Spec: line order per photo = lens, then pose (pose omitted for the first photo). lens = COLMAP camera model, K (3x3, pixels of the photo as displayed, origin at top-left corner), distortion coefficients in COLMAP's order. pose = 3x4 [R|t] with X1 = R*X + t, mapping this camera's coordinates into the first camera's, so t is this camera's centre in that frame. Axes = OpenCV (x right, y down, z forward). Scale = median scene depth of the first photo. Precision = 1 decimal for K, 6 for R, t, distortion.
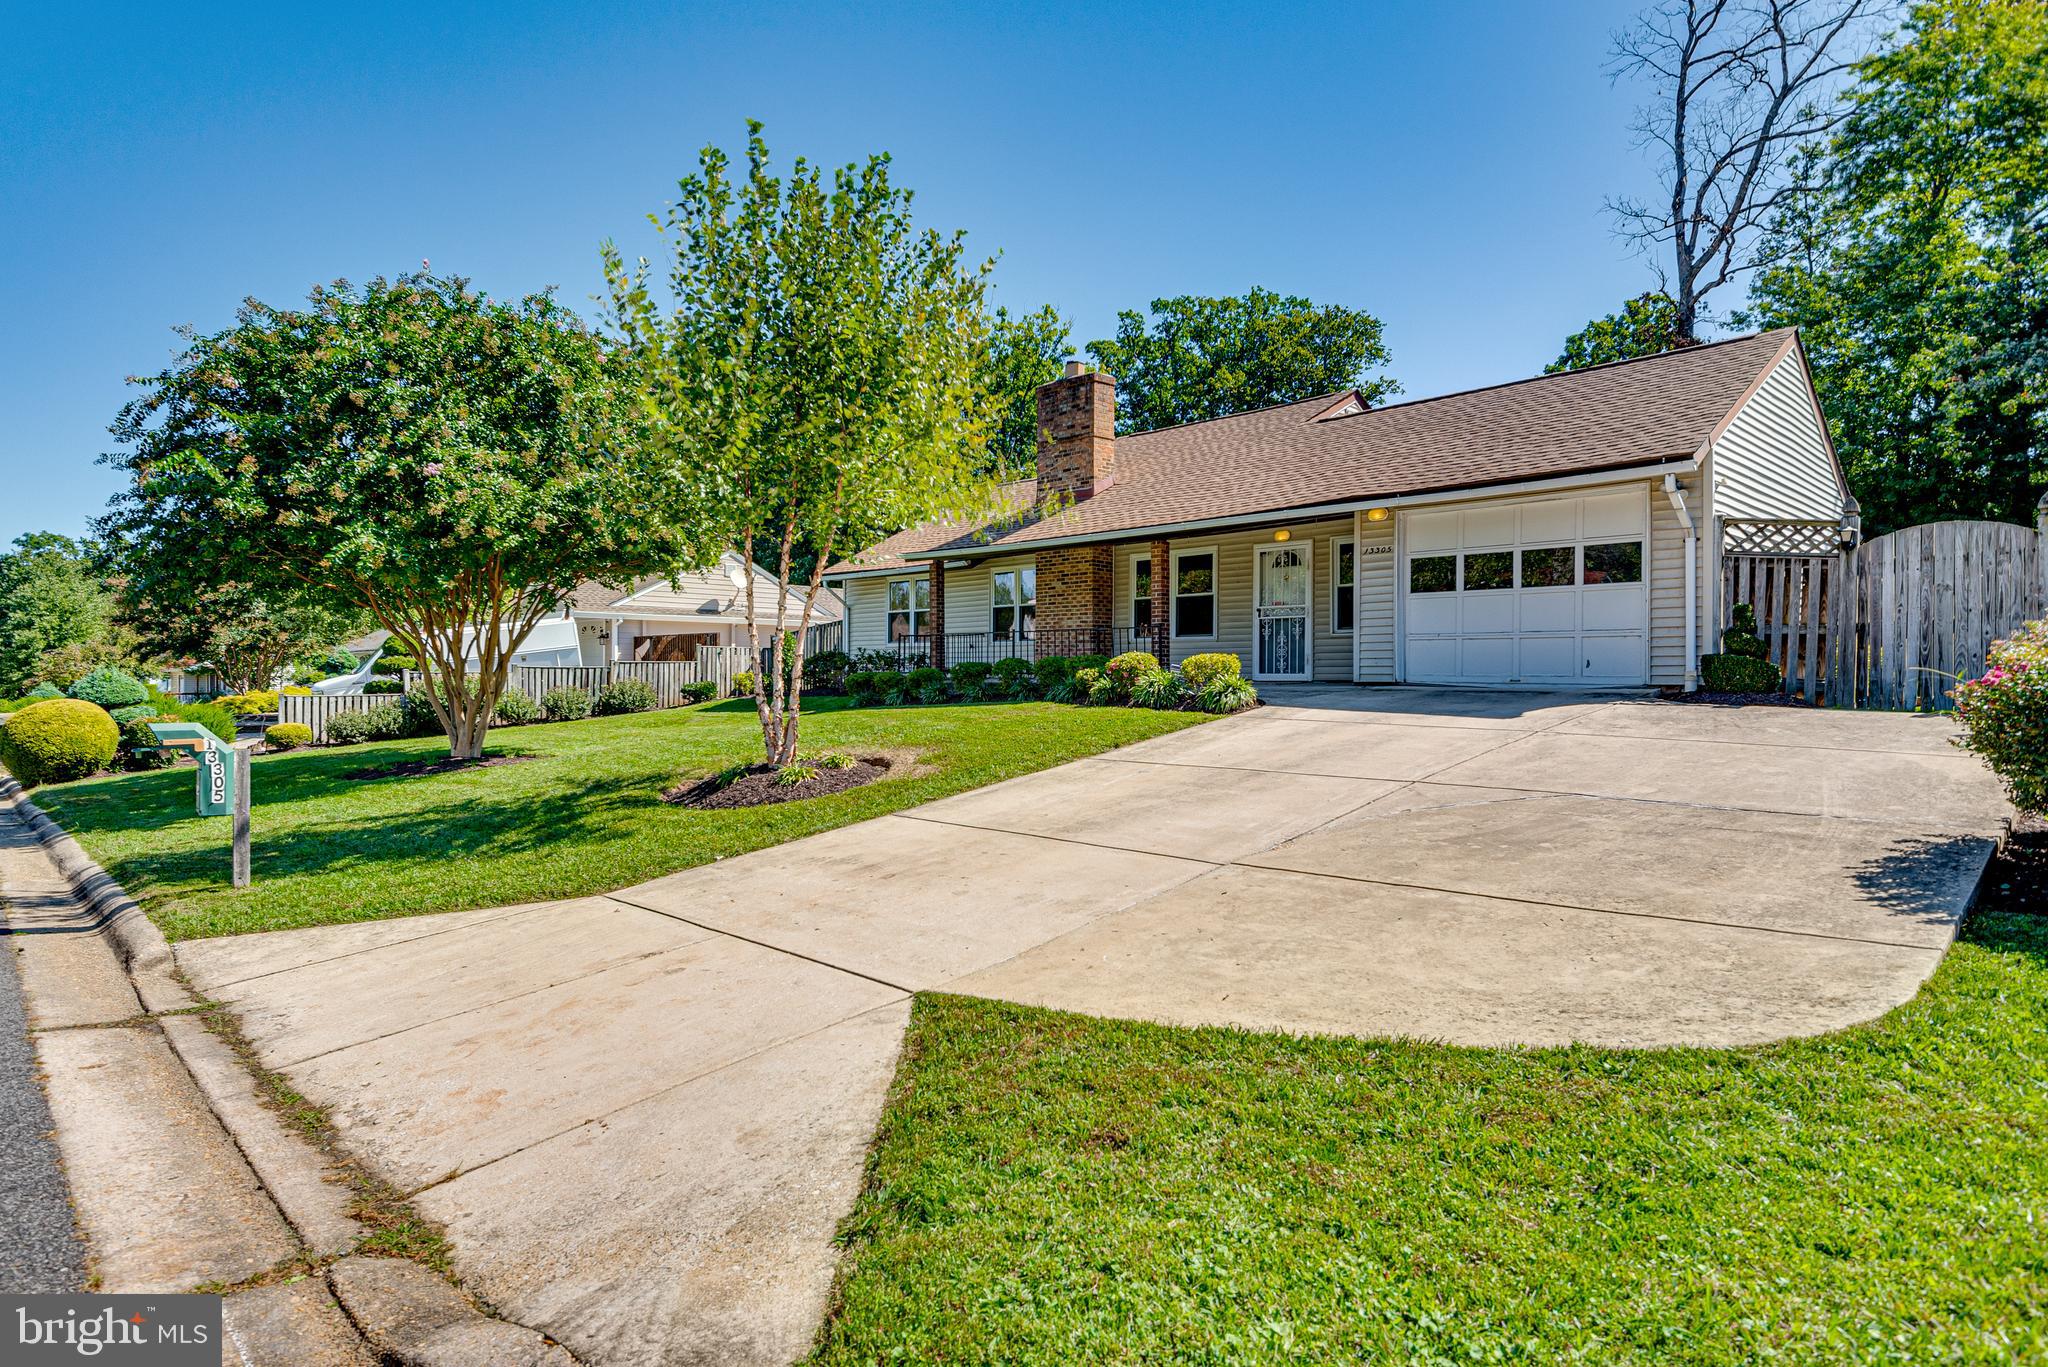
lens RADIAL K [[1101.4, 0, 977.1], [0, 1101.4, 683.1], [0, 0, 1]] dist [0.017726, -0.003506]
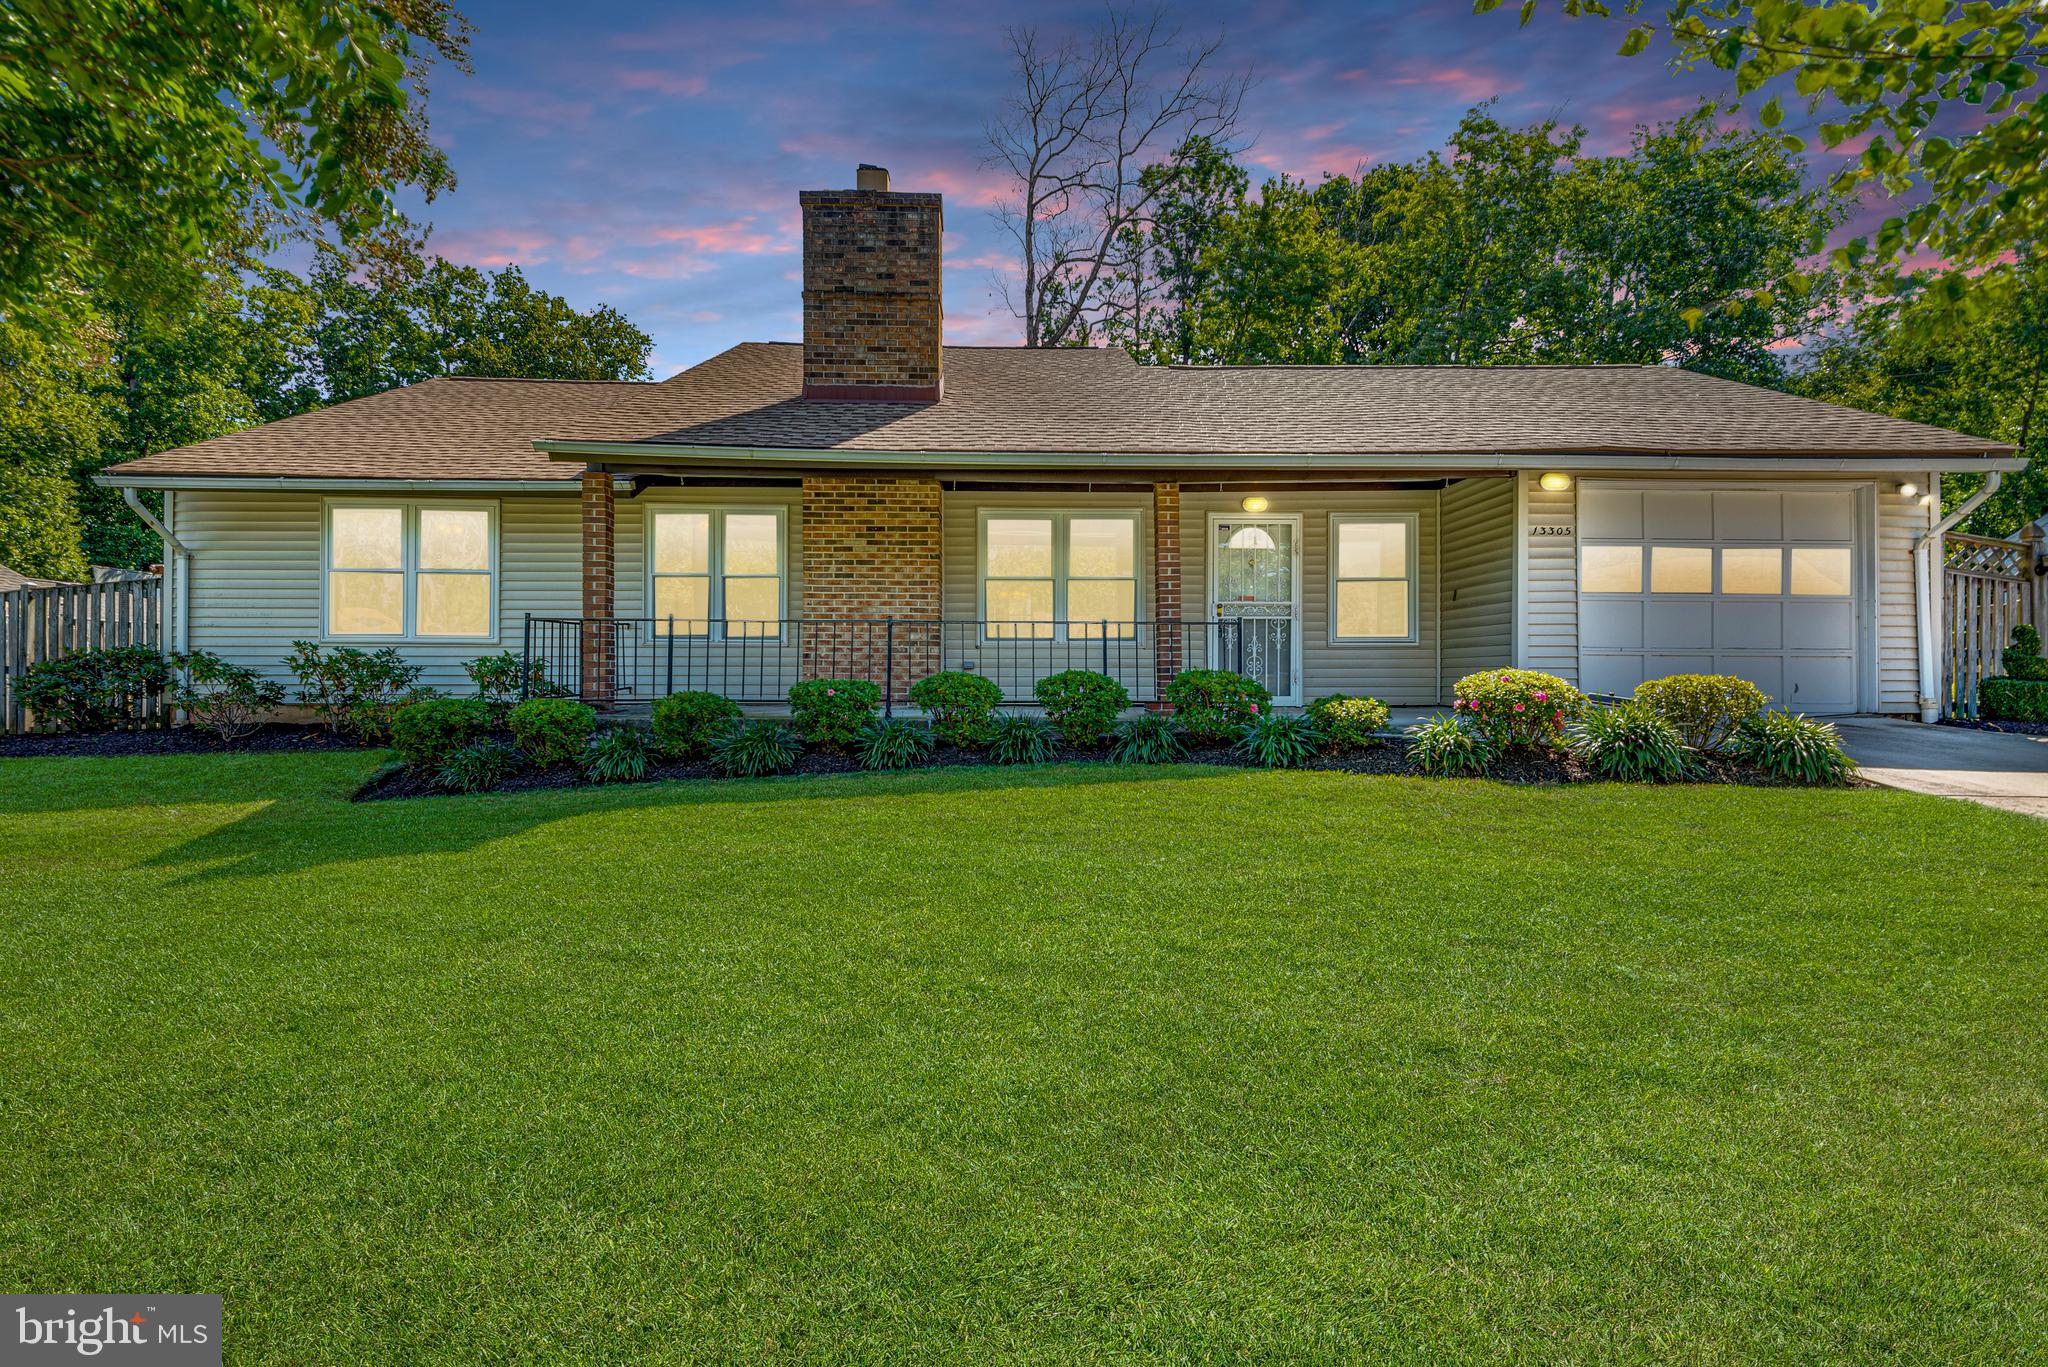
lens RADIAL K [[938.1, 0, 1034.0], [0, 938.1, 688.3], [0, 0, 1]] dist [0.012900, -0.002806]
pose [[0.657628, -0.007428, 0.753306, -0.282819], [0.006115, 0.999971, 0.004521, -0.018044], [-0.753318, 0.001633, 0.657654, 0.717756]]
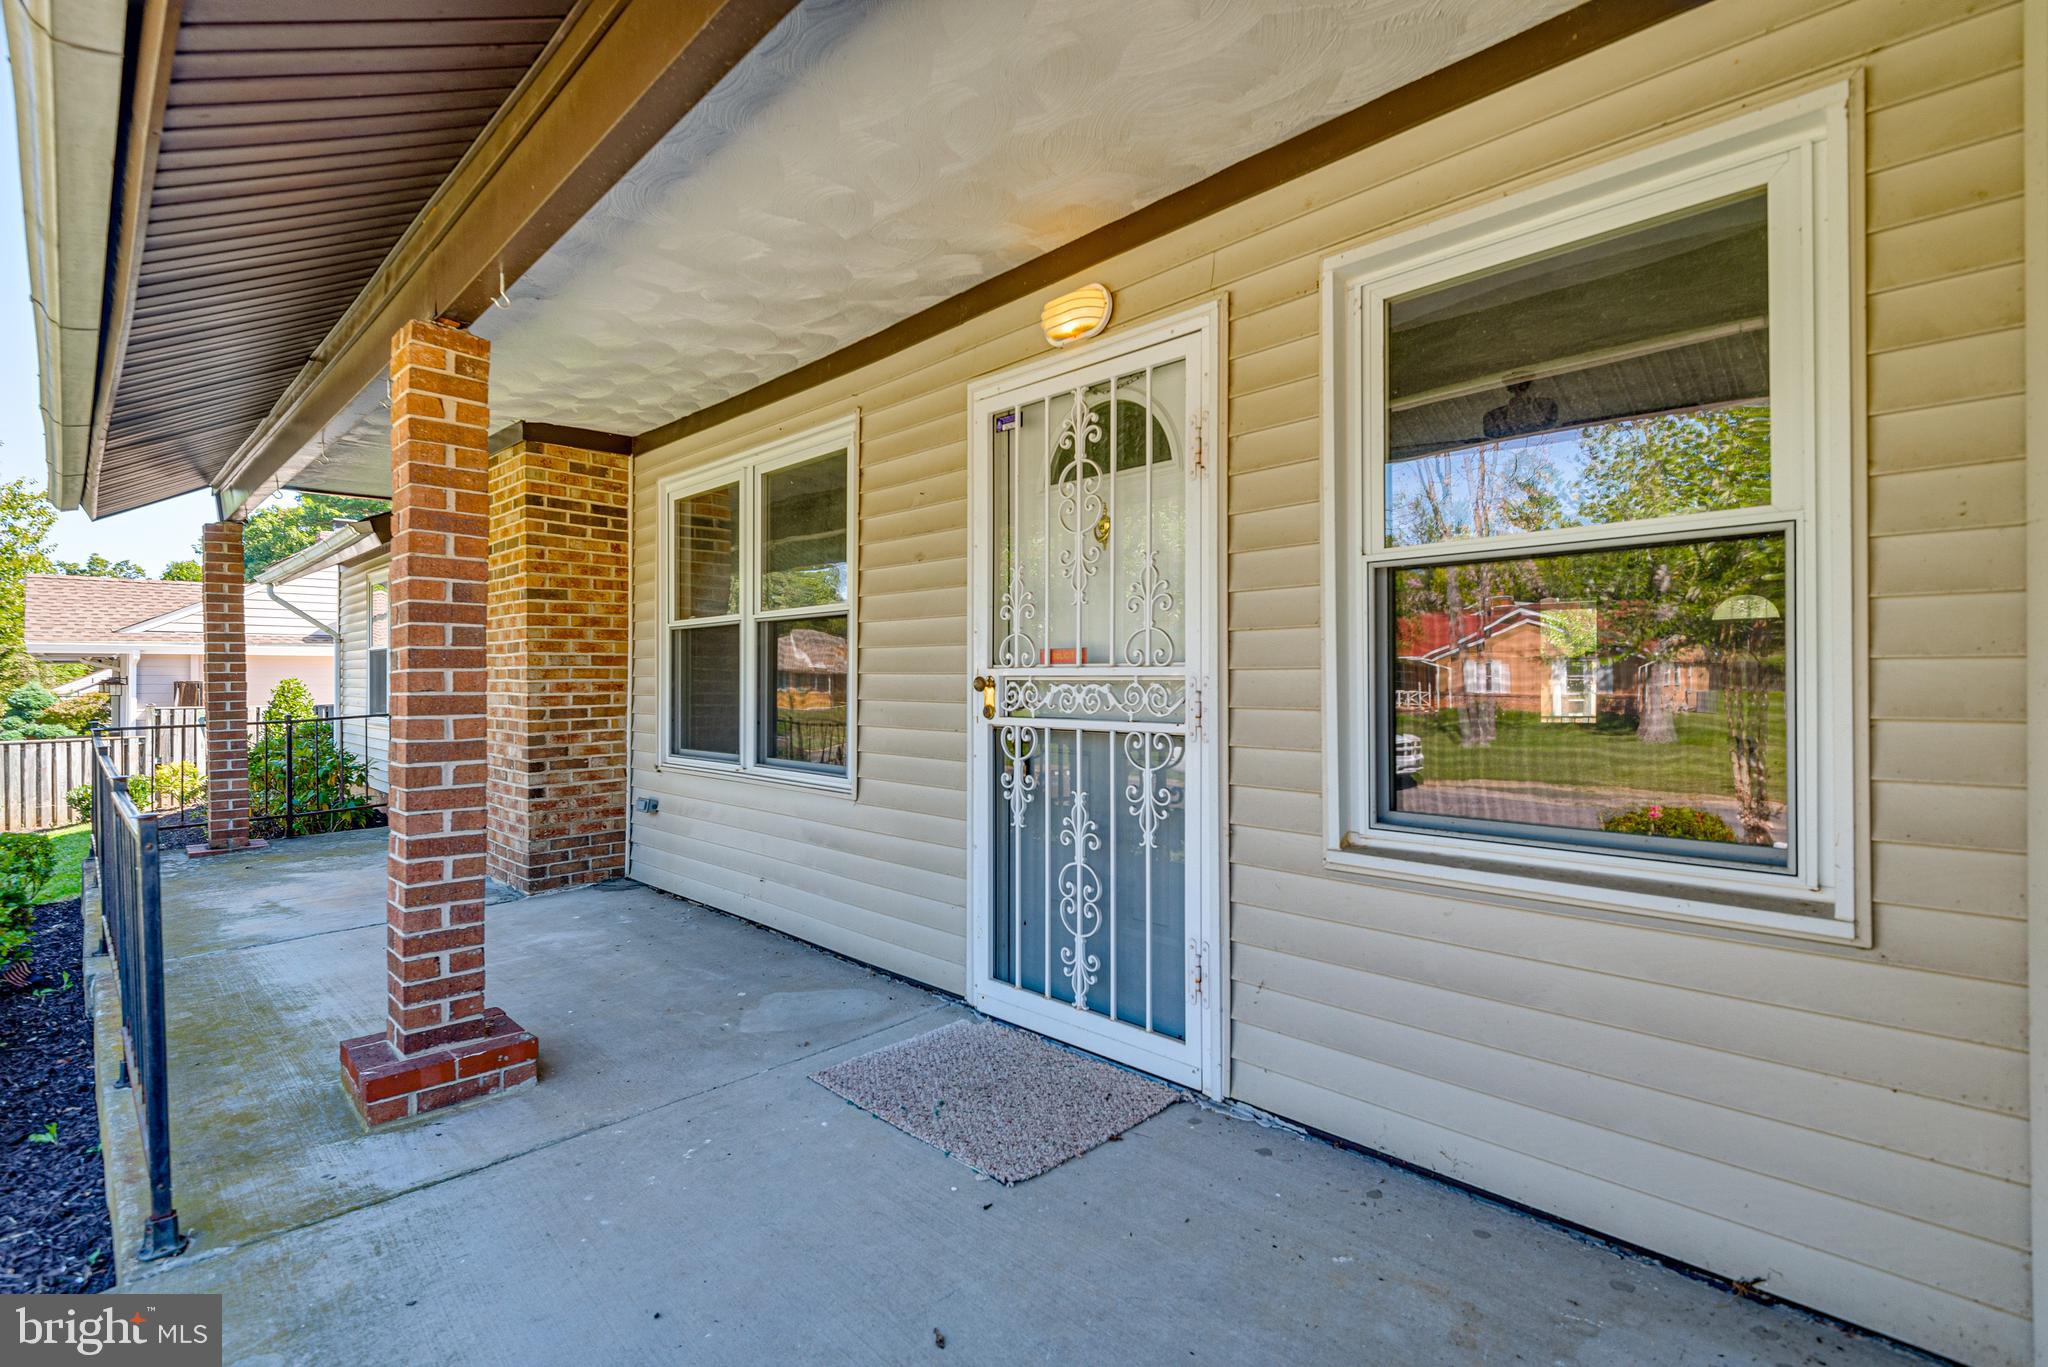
lens RADIAL K [[958.8, 0, 1024.0], [0, 958.8, 684.7], [0, 0, 1]] dist [0.003218, -0.000060]
pose [[0.999076, -0.005196, 0.042654, 0.263592], [0.005376, 0.999977, -0.004110, -0.067690], [-0.042632, 0.004335, 0.999081, 0.841750]]
